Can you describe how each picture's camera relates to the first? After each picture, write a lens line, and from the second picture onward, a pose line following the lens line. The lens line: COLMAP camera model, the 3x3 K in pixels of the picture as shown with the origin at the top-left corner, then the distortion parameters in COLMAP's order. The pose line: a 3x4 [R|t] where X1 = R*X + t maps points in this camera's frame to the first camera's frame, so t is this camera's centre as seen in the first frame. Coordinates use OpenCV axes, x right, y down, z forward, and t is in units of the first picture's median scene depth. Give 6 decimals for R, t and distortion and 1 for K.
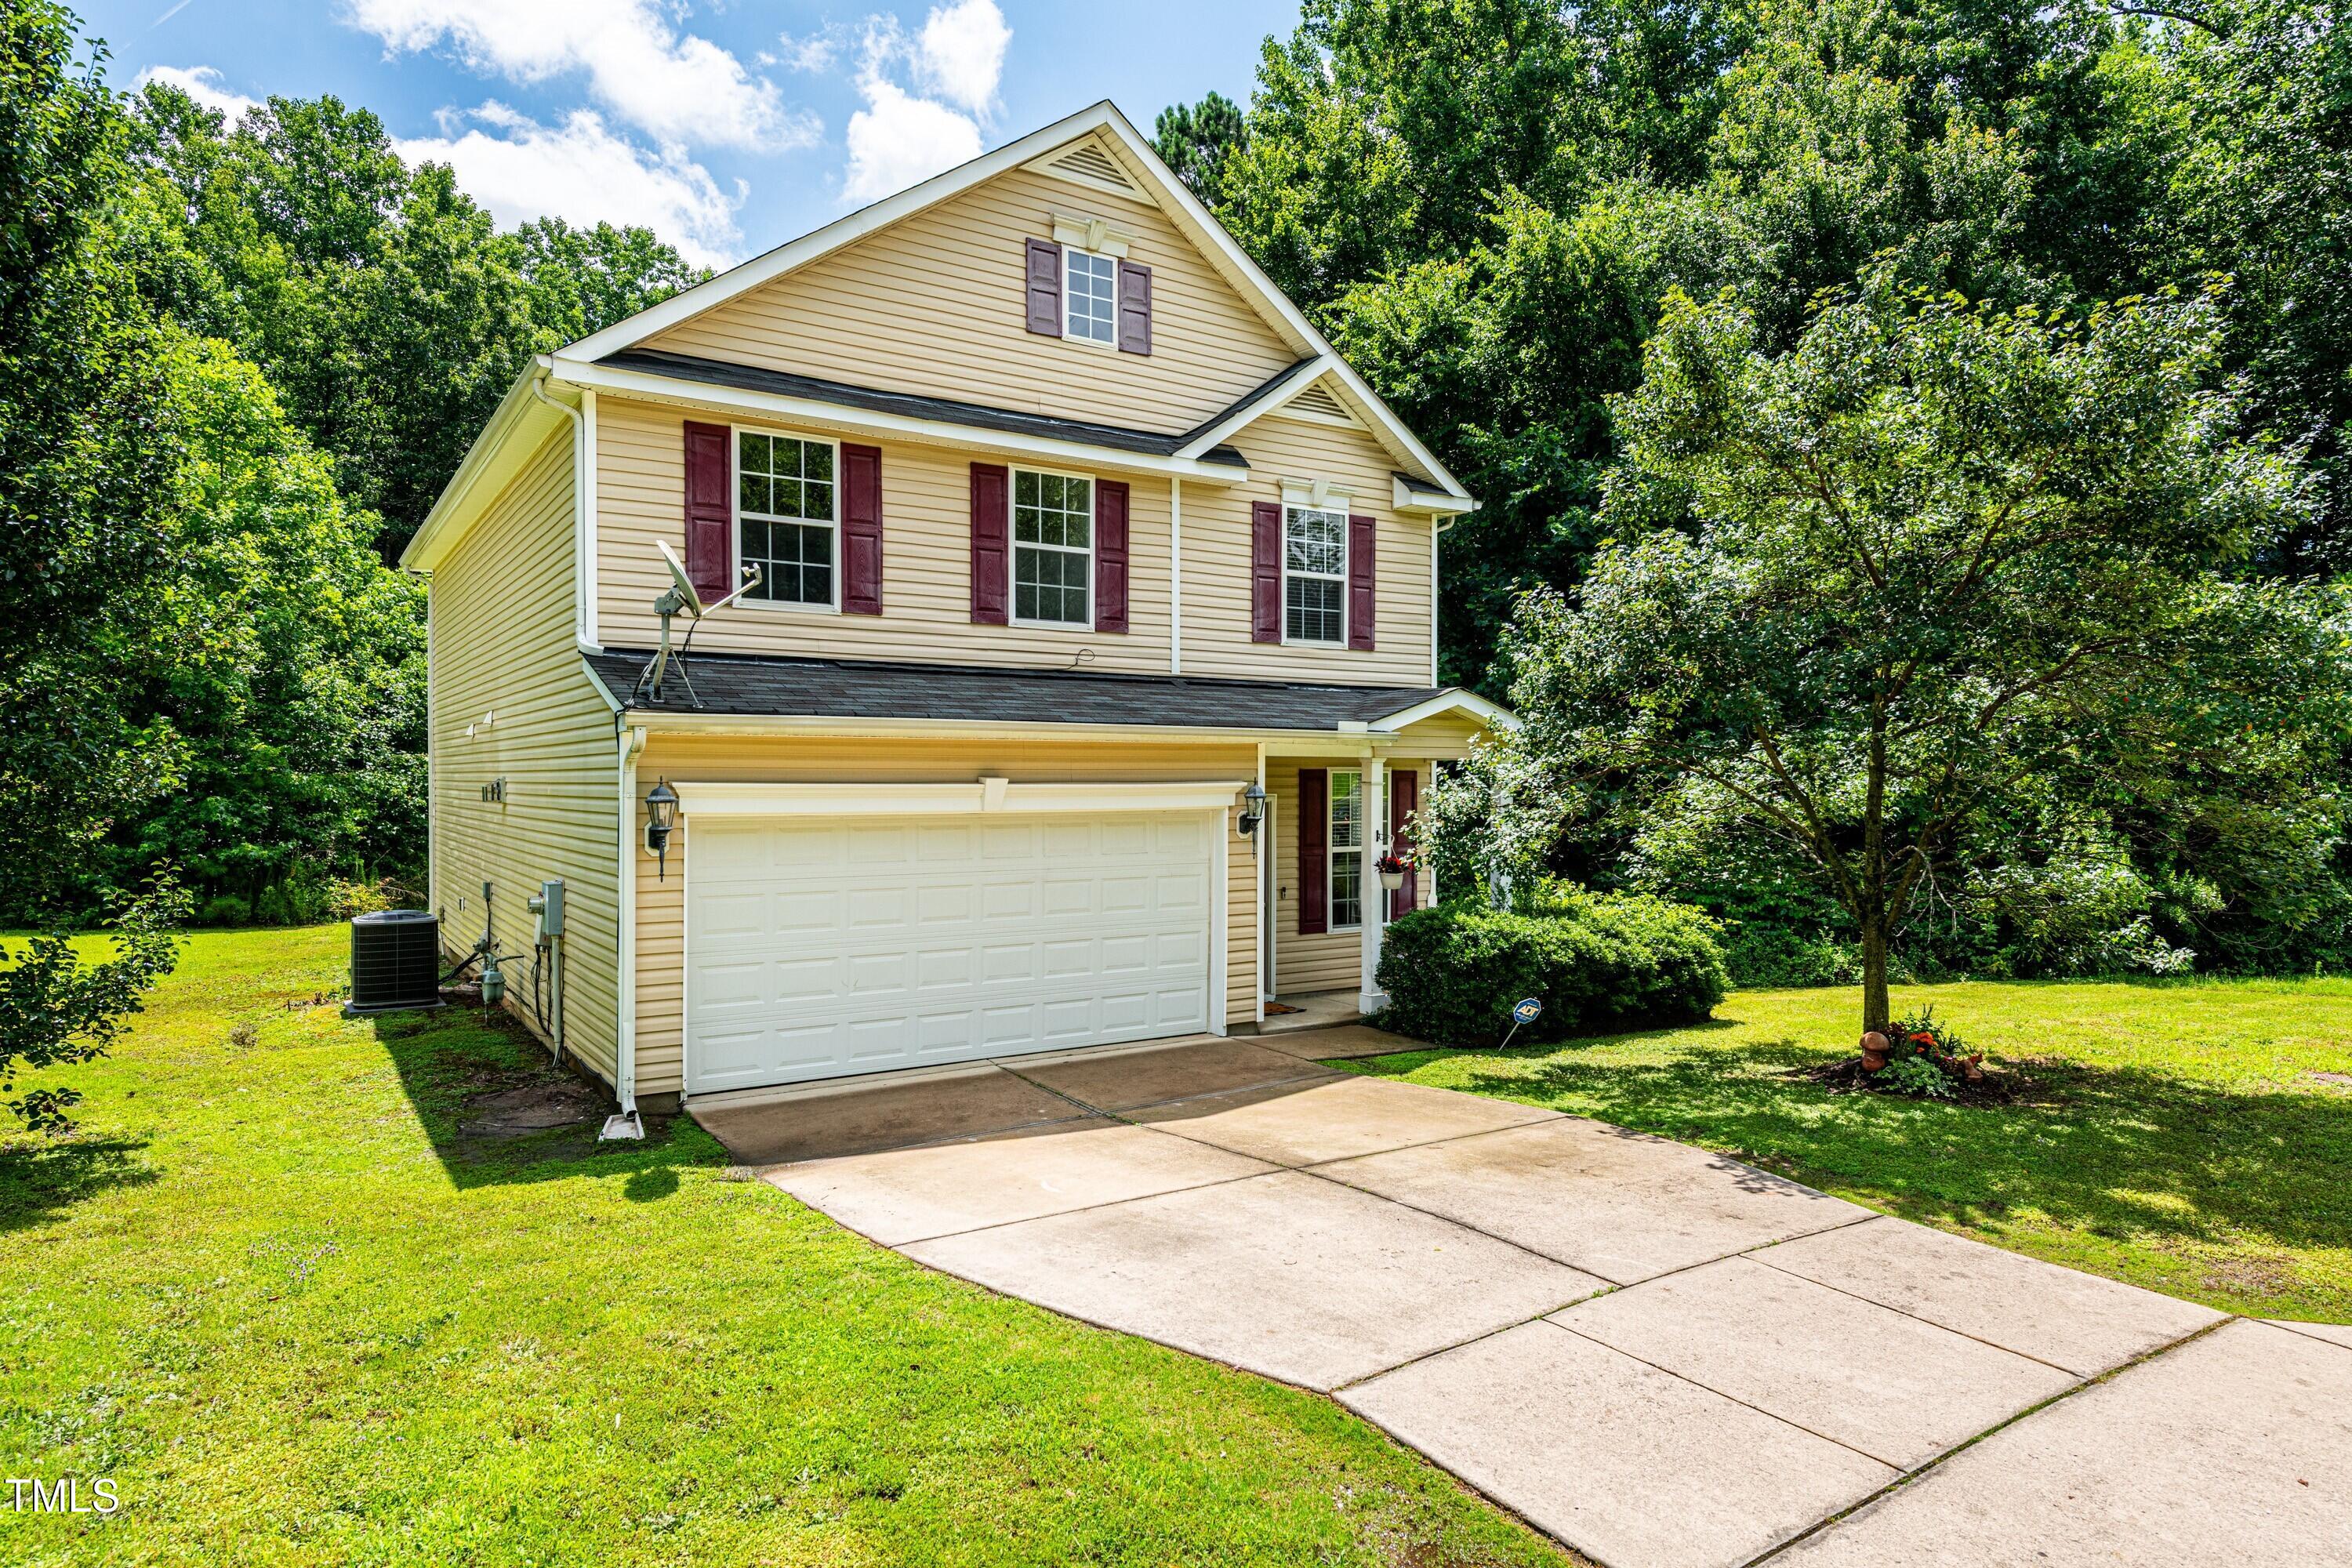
lens RADIAL K [[1422.4, 0, 1167.6], [0, 1422.4, 786.3], [0, 0, 1]] dist [0.033454, -0.028718]
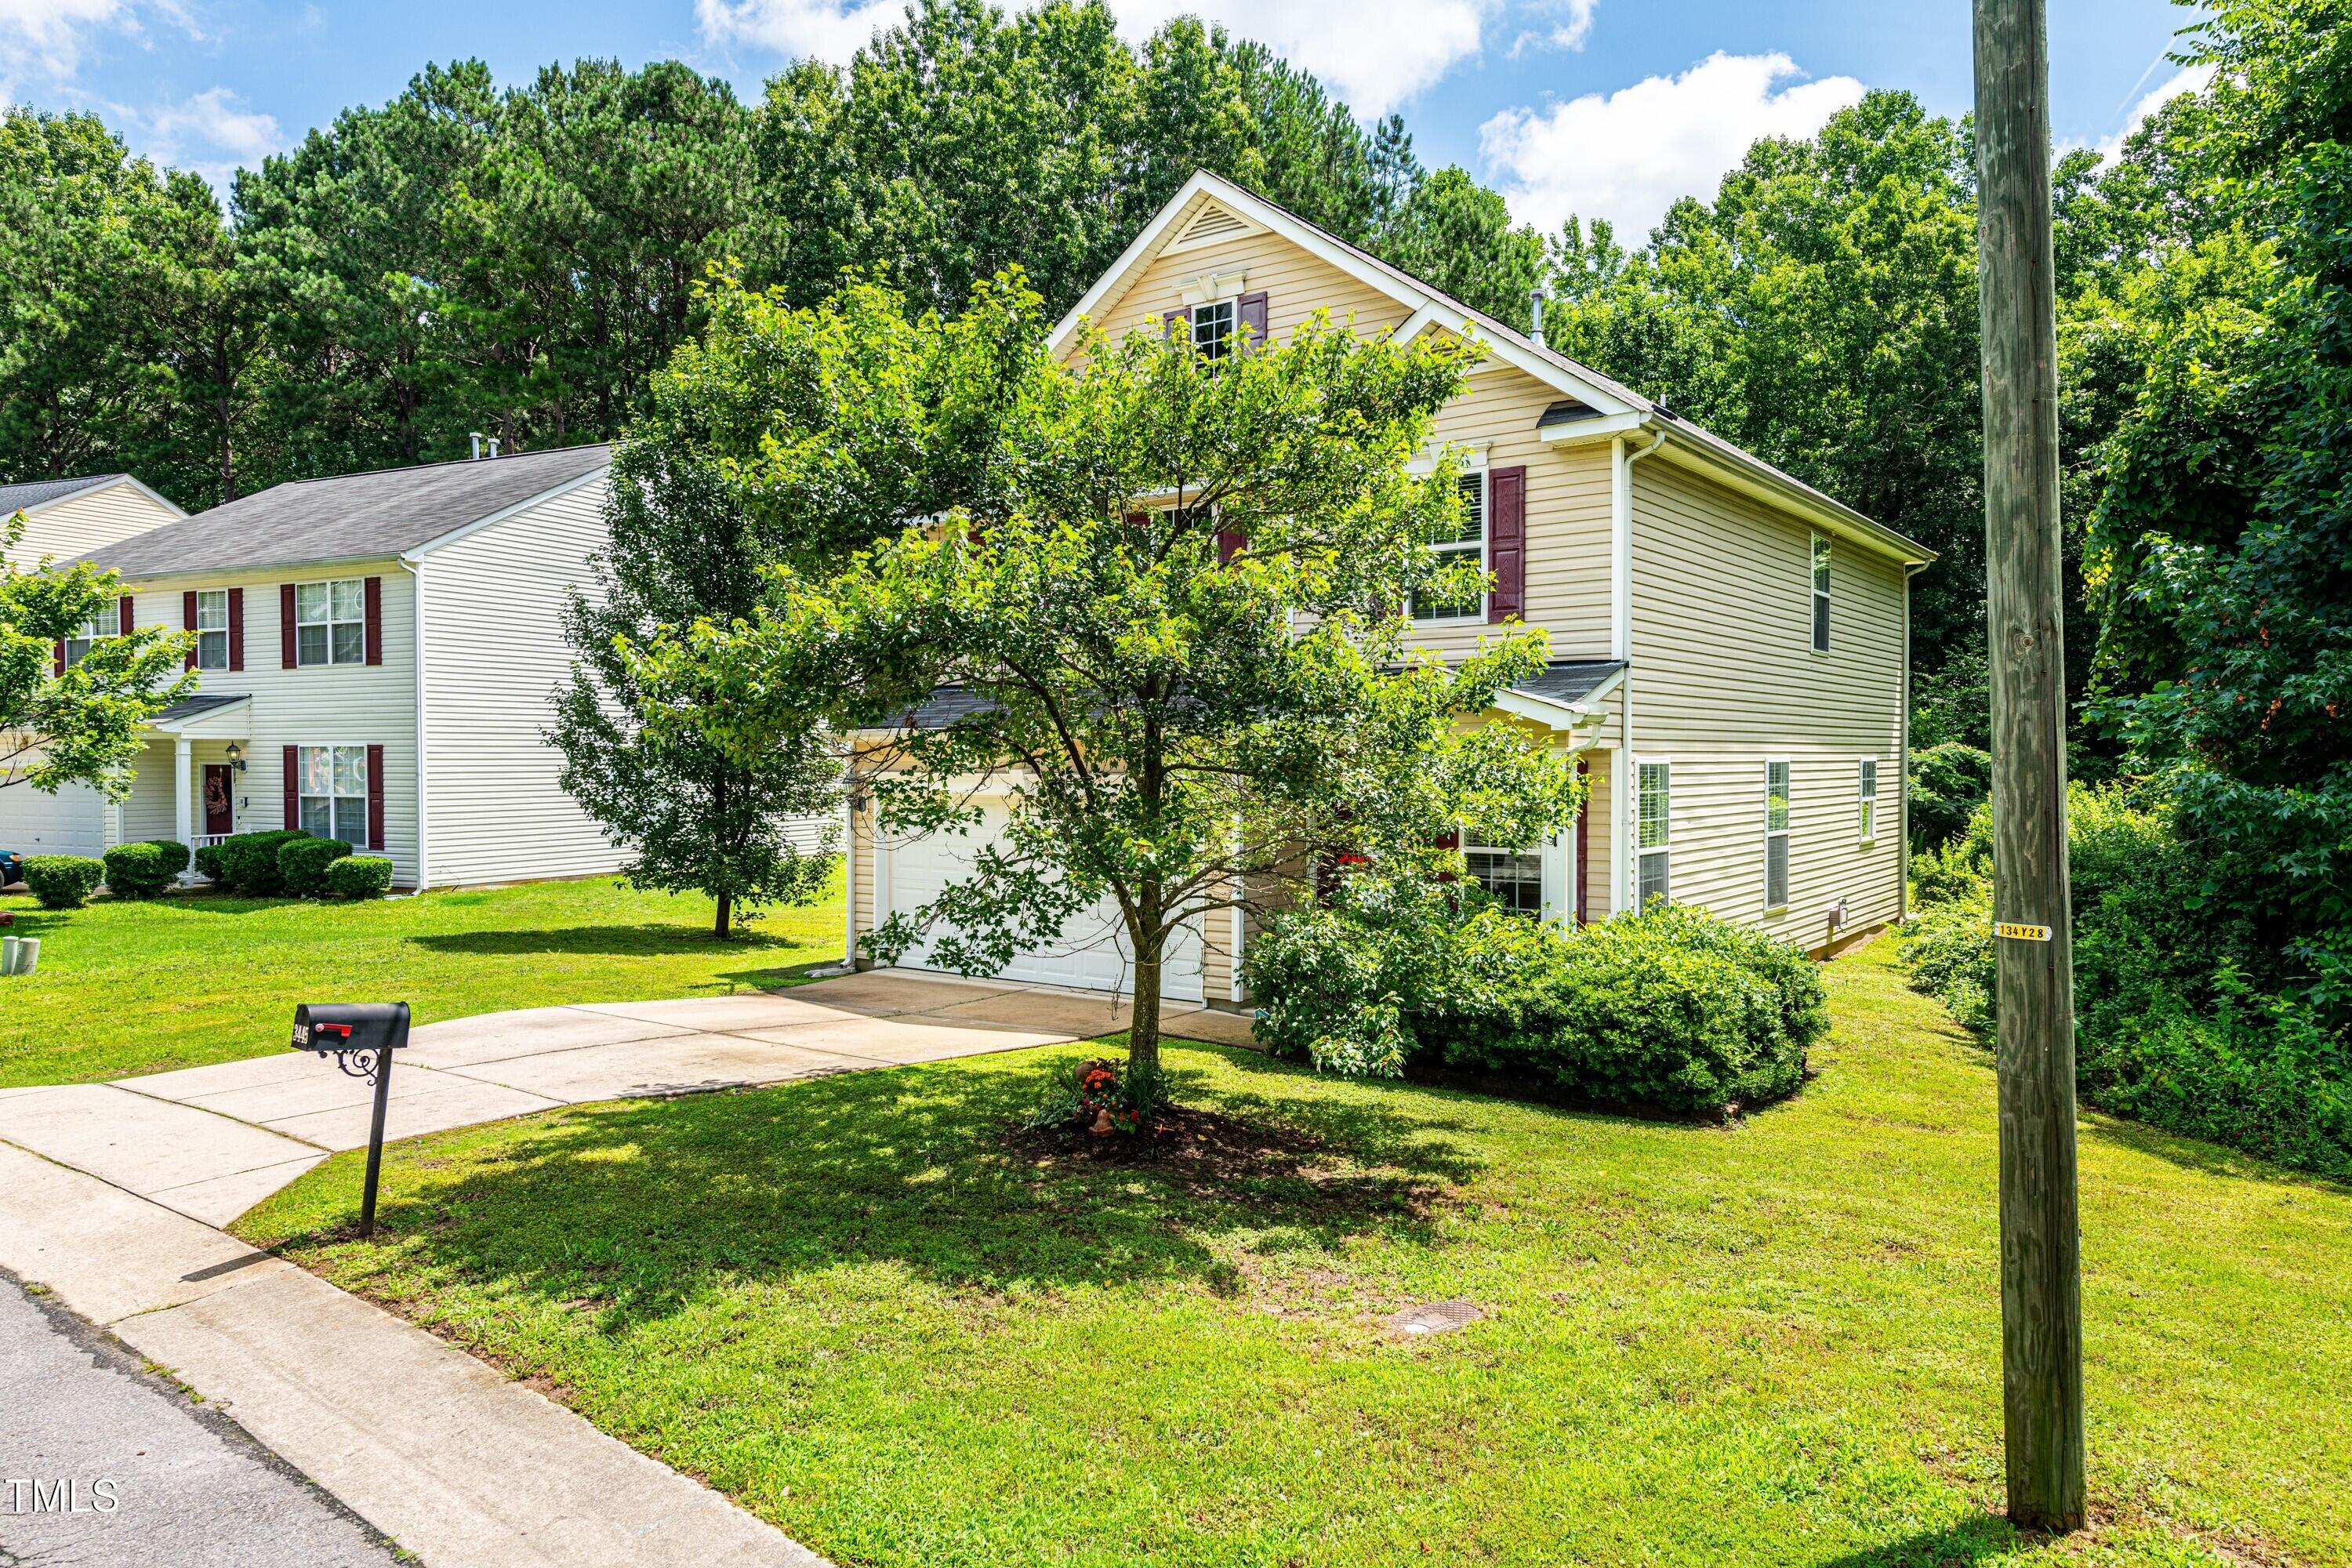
lens RADIAL K [[1547.0, 0, 1115.4], [0, 1547.0, 772.8], [0, 0, 1]] dist [0.029127, -0.000176]
pose [[0.314762, 0.010438, -0.949113, 1.067099], [-0.004853, 0.999944, 0.009388, -0.012978], [0.949158, 0.001651, 0.314795, 0.531056]]
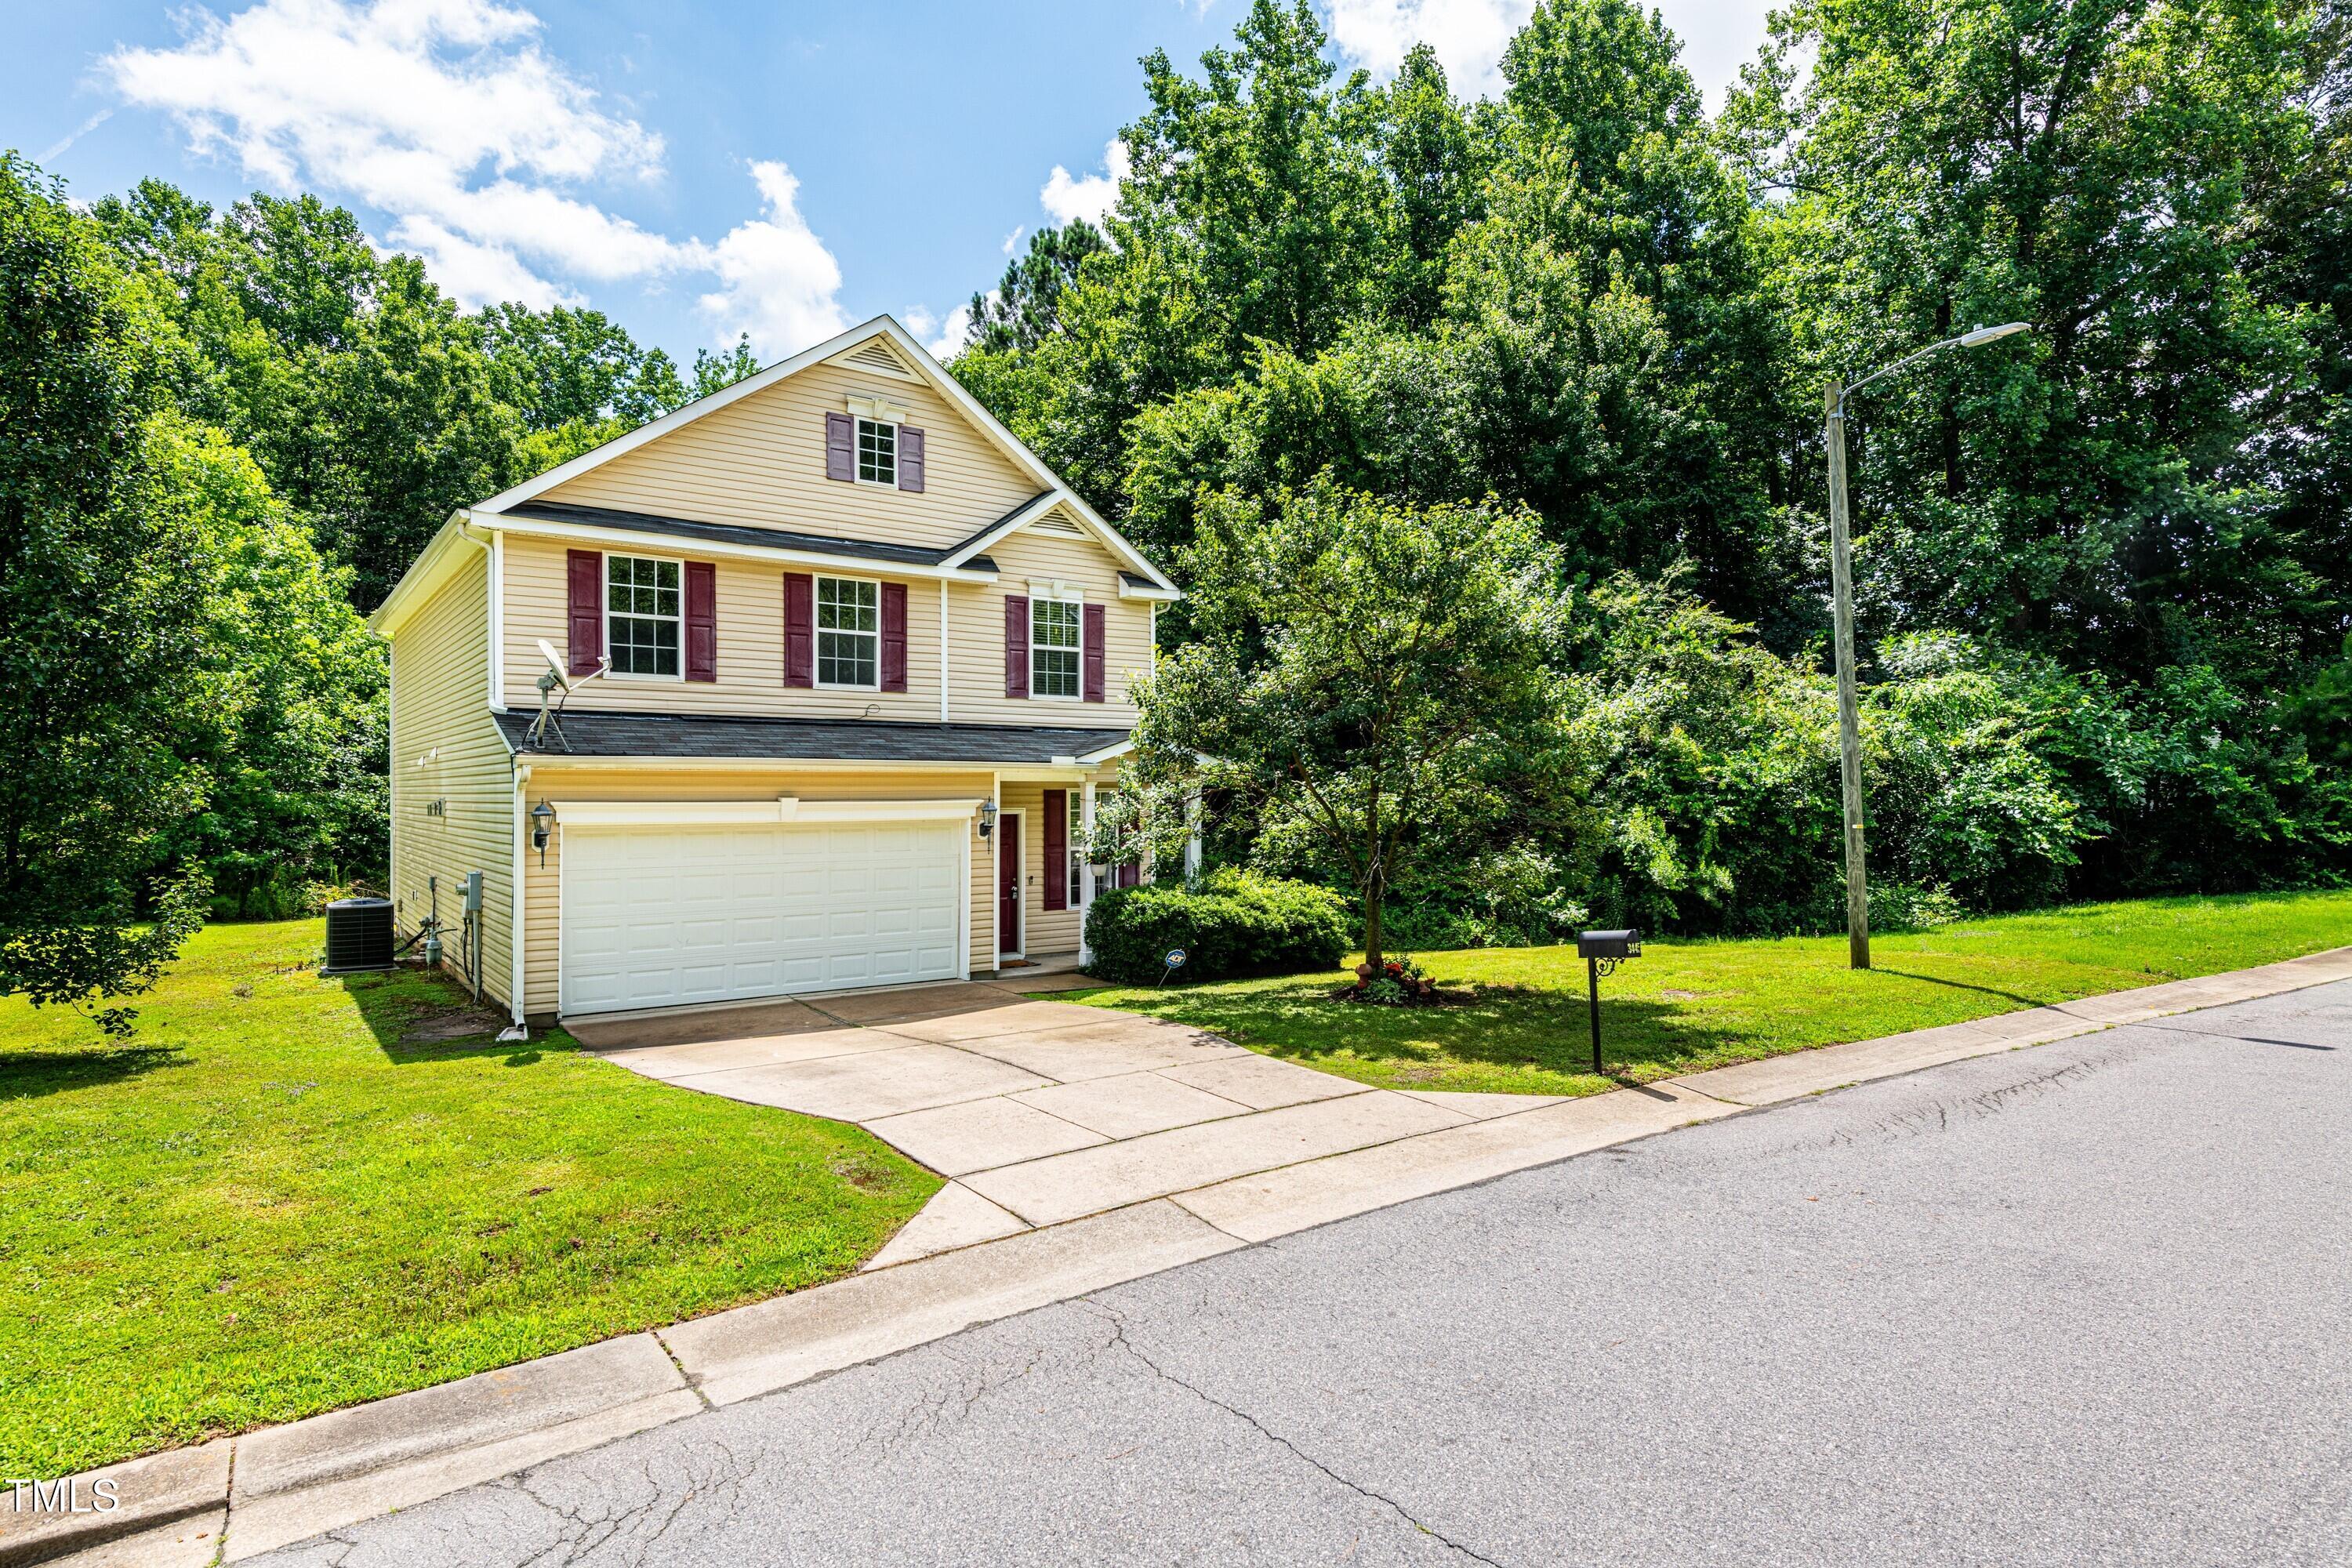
lens RADIAL K [[1331.4, 0, 1187.9], [0, 1331.4, 785.3], [0, 0, 1]] dist [0.023980, -0.016593]
pose [[0.998578, -0.002512, 0.053251, 0.175987], [0.003078, 0.999940, -0.010552, -0.002457], [-0.053222, 0.010701, 0.998525, -0.309106]]
